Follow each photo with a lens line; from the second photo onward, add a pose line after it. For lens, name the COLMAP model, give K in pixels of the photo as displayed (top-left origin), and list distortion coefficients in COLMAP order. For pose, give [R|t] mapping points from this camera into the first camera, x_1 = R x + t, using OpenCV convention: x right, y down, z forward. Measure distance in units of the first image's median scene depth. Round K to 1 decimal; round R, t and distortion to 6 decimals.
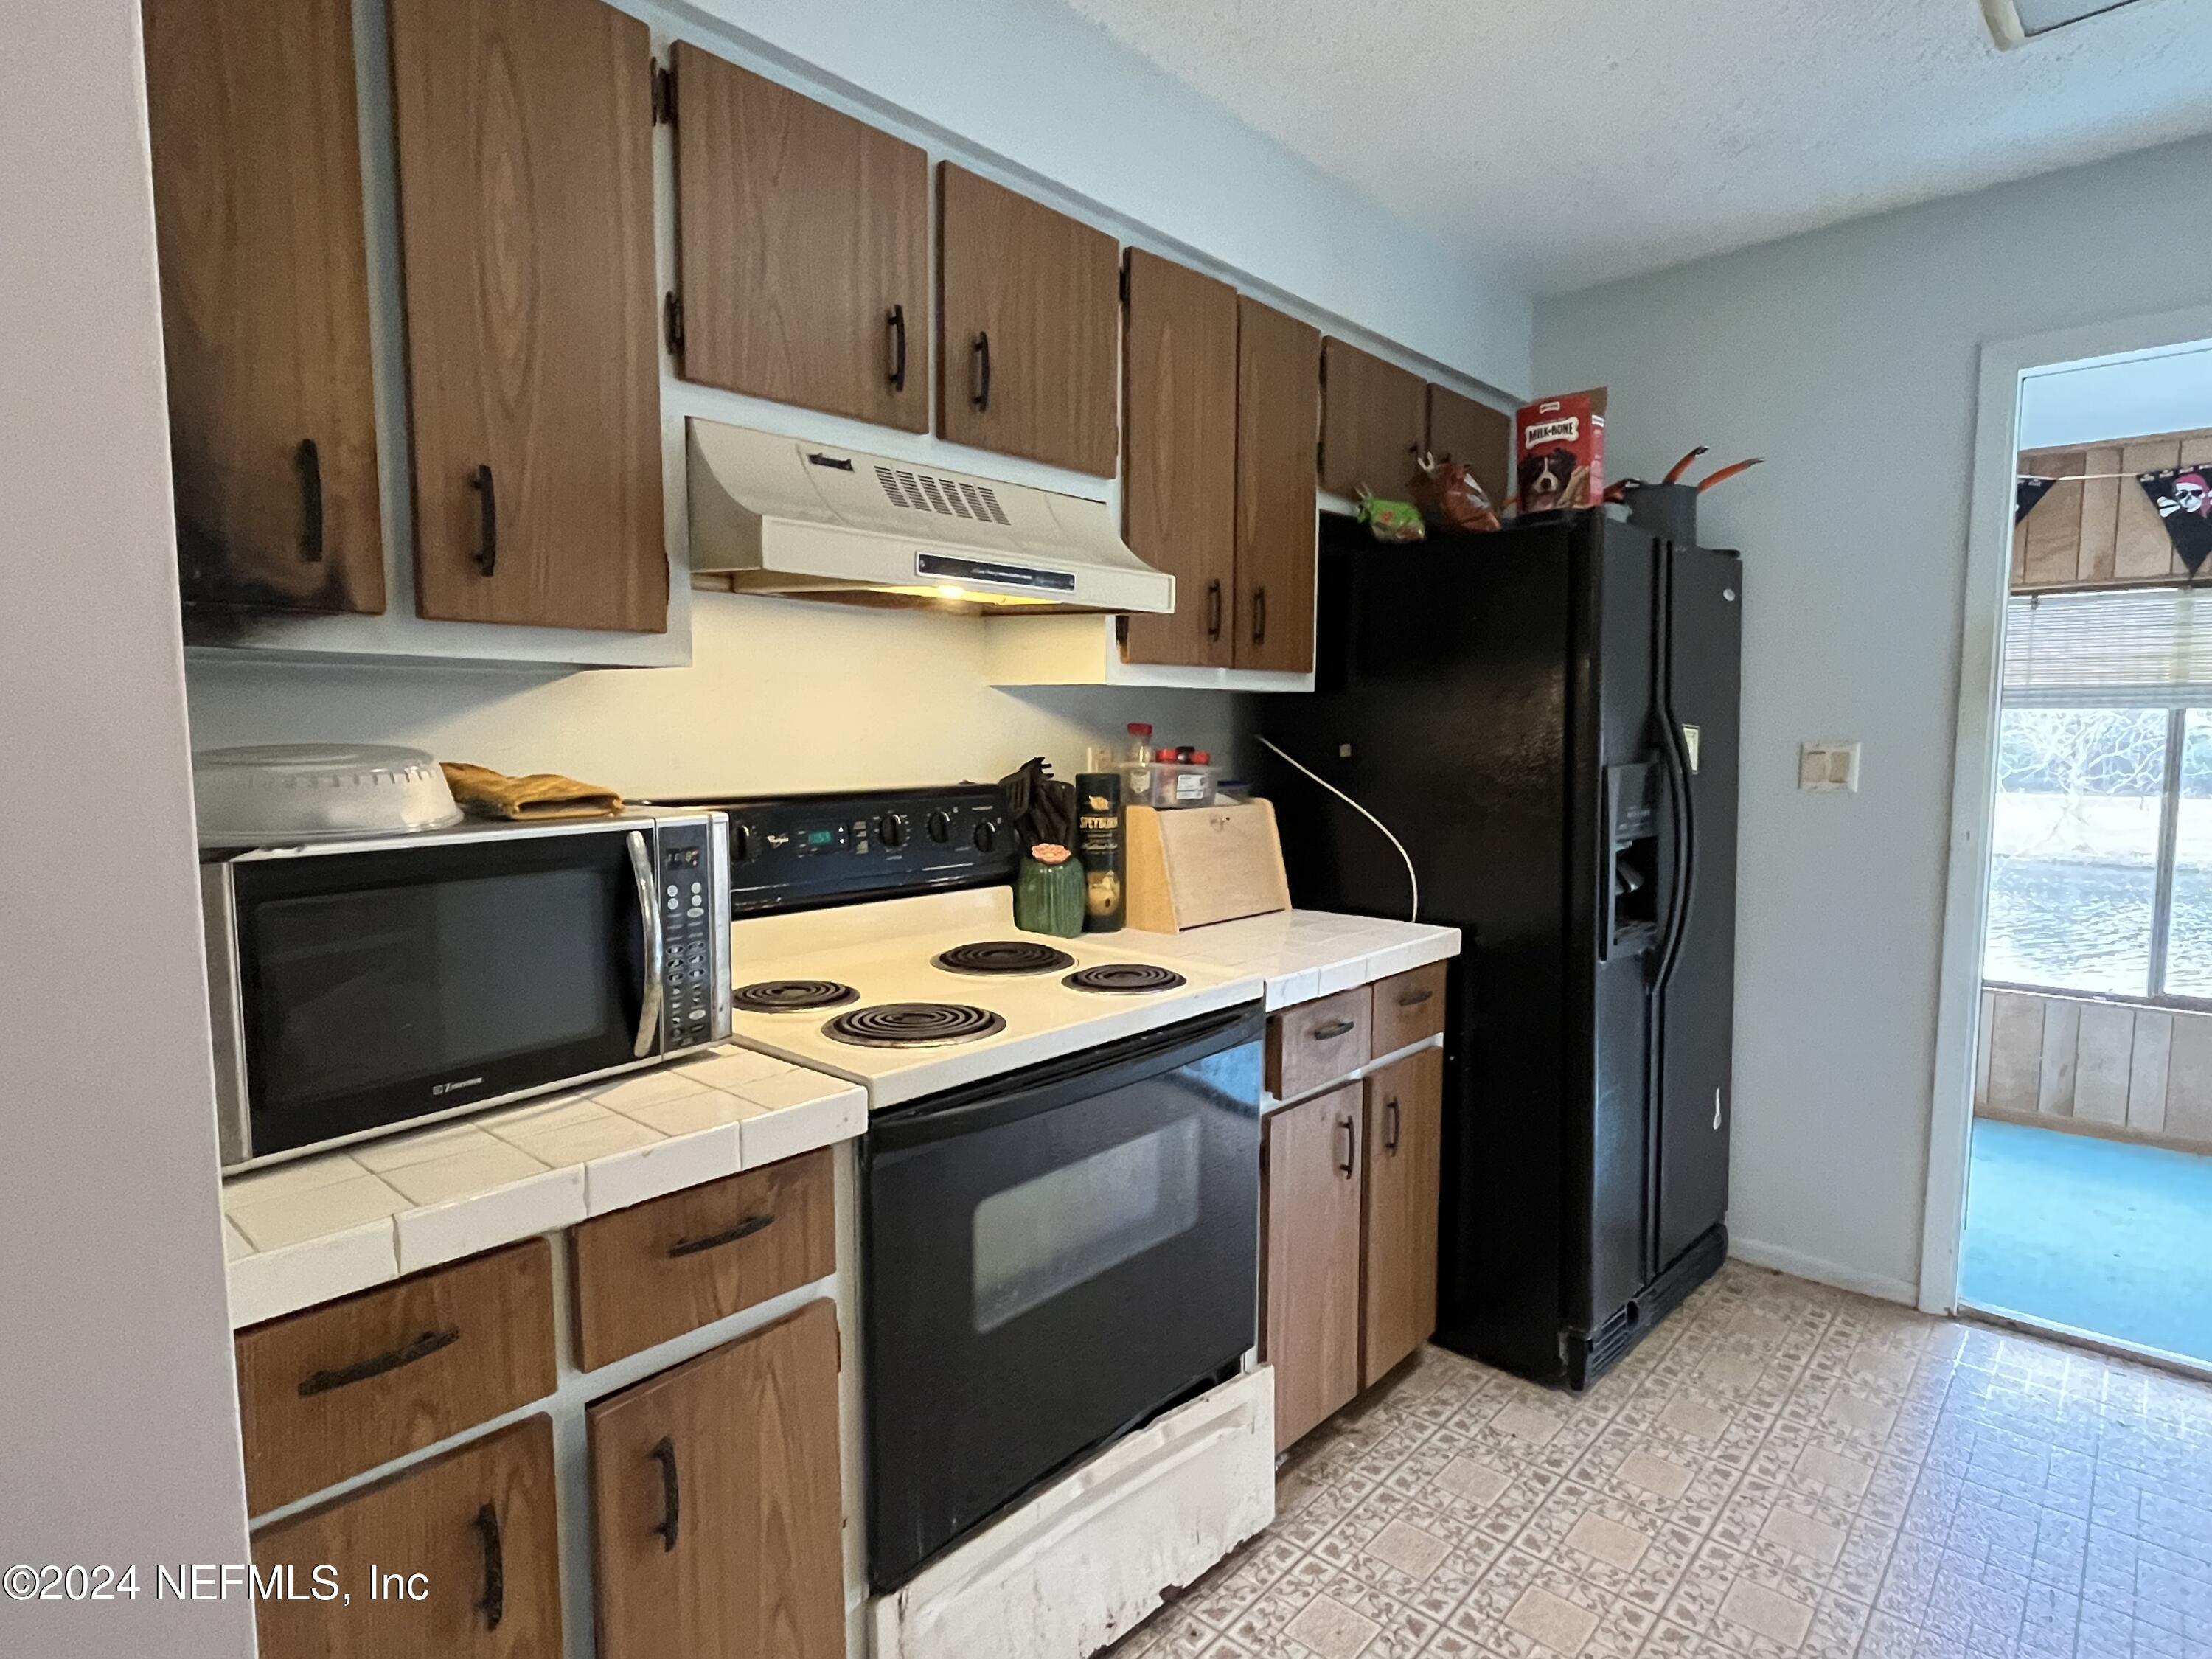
lens RADIAL K [[1187.6, 0, 1092.0], [0, 1187.6, 836.1], [0, 0, 1]] dist [-0.001259, -0.000335]
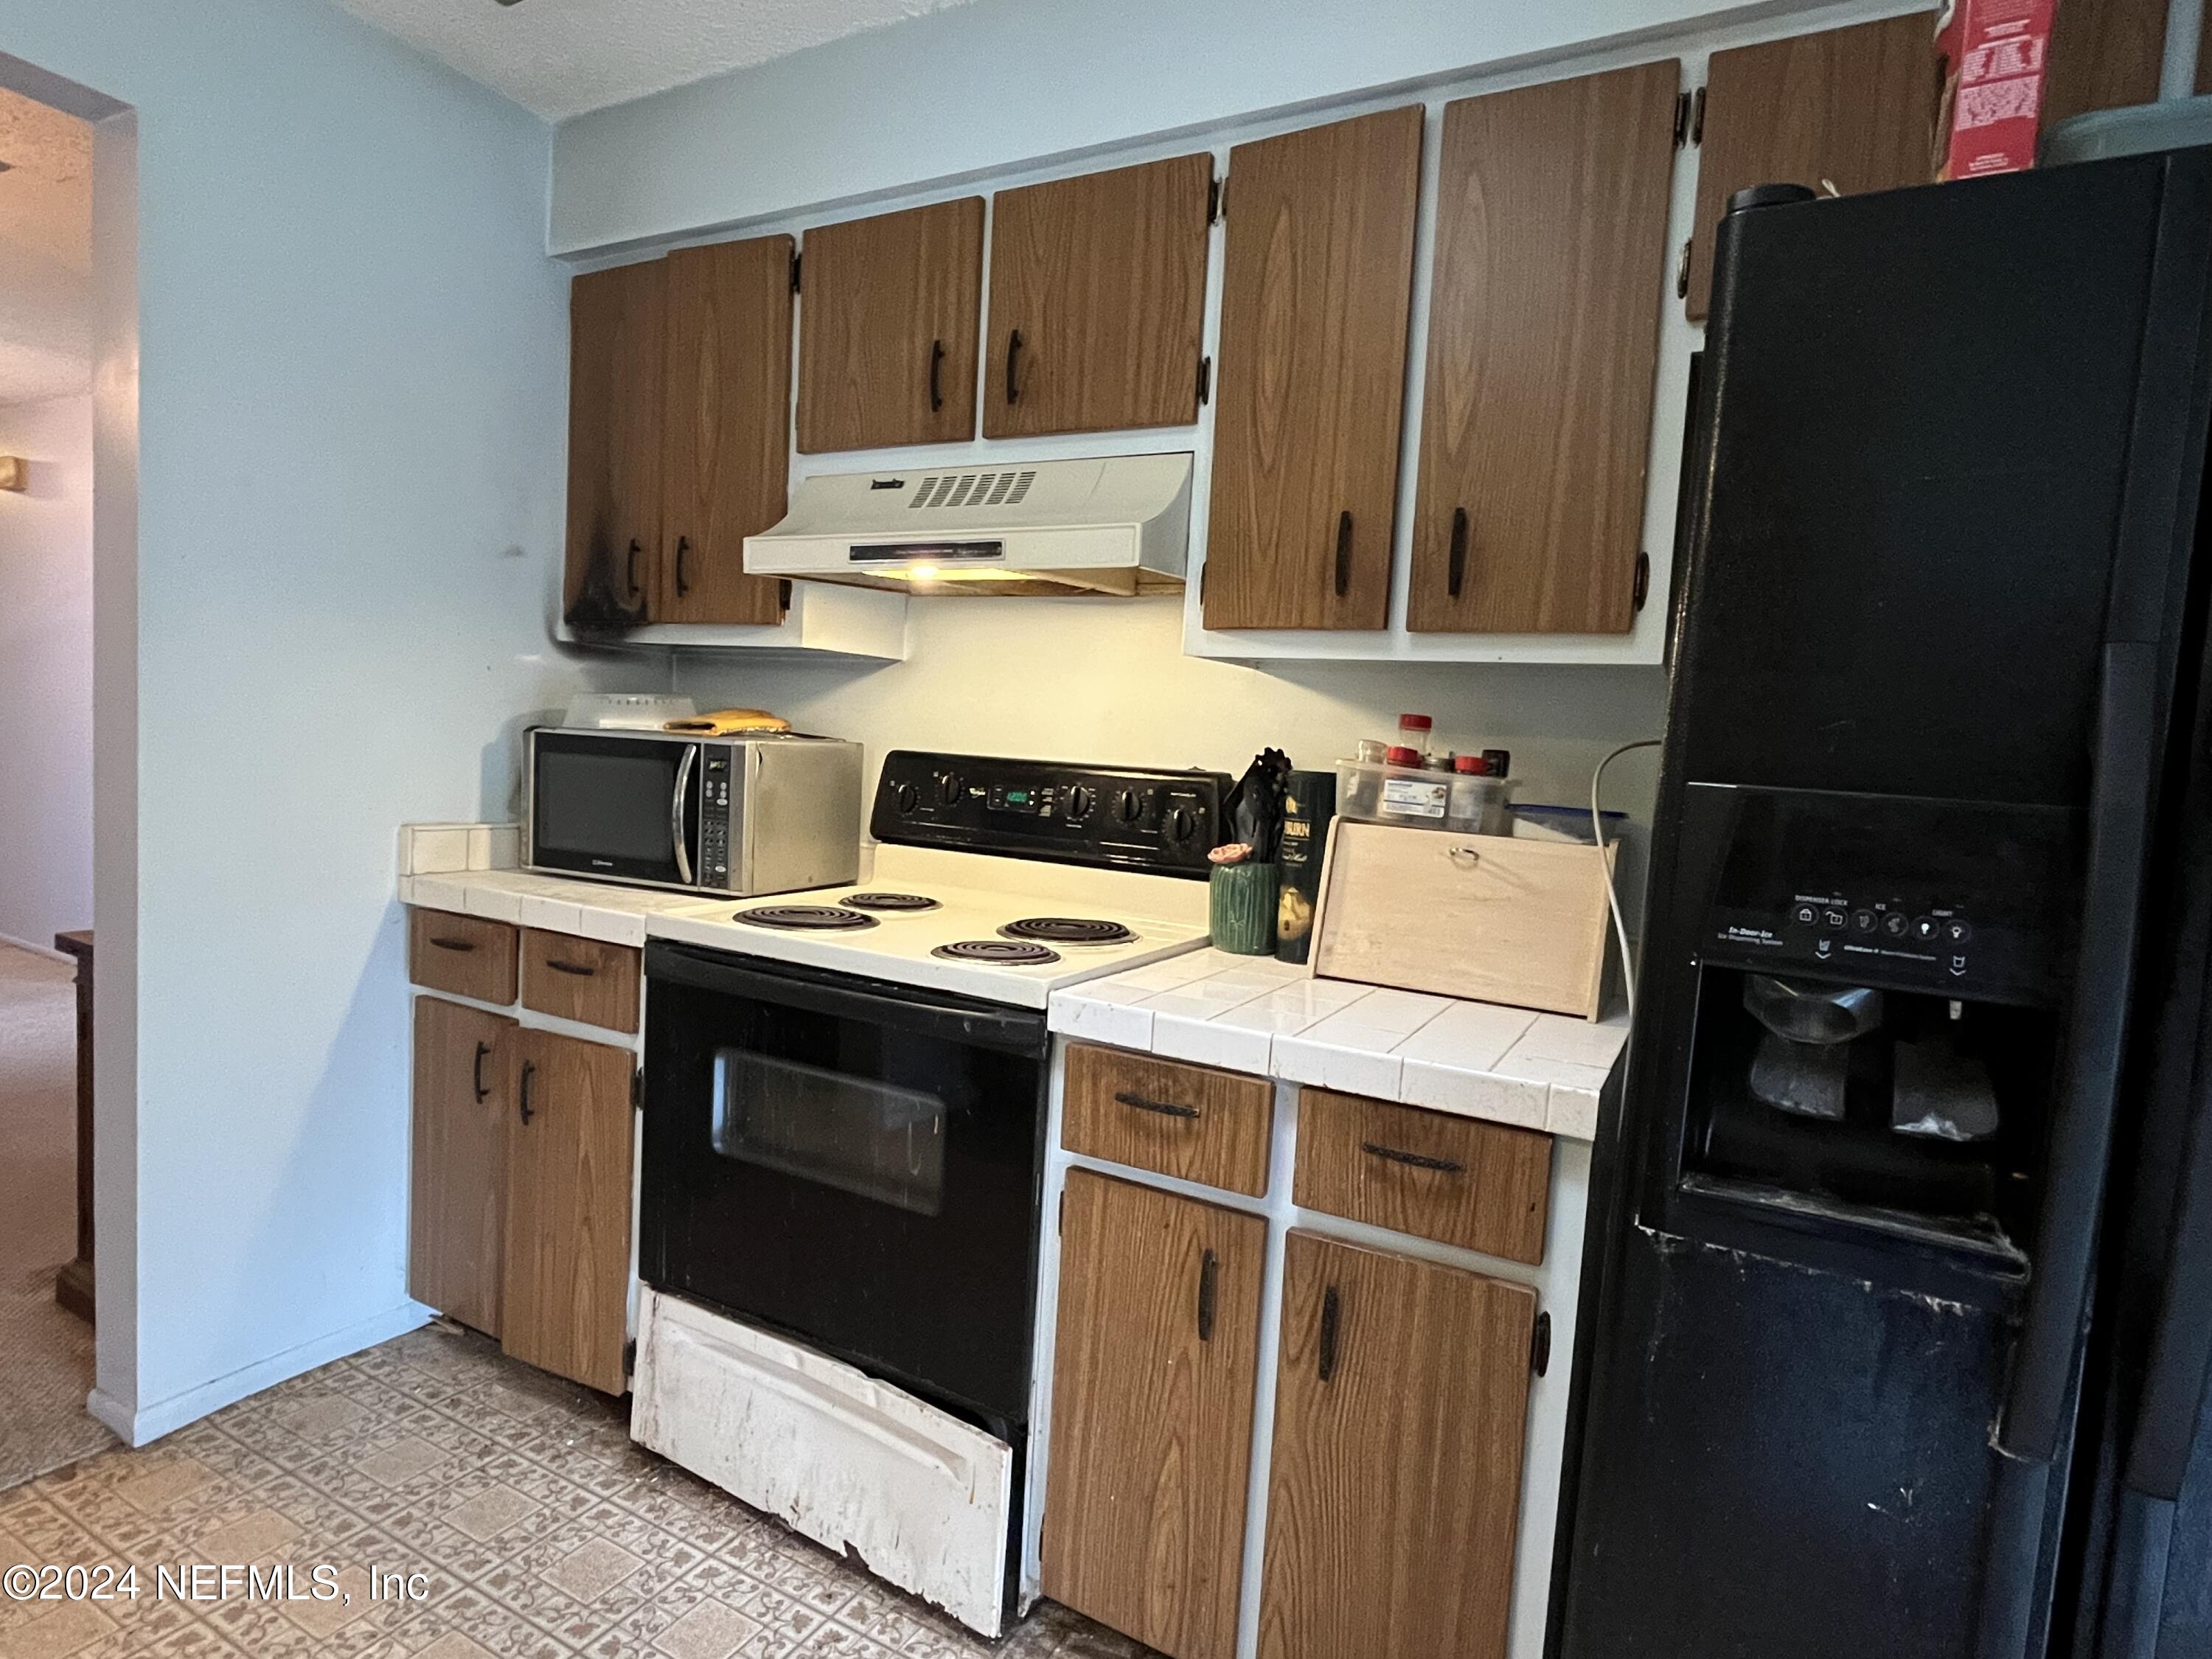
lens RADIAL K [[1187.6, 0, 1092.0], [0, 1187.6, 836.1], [0, 0, 1]] dist [-0.001259, -0.000335]
pose [[0.238367, 0.088837, -0.967103, 1.055961], [-0.152701, 0.986849, 0.053014, -0.038871], [0.959095, 0.135041, 0.248798, 0.895594]]
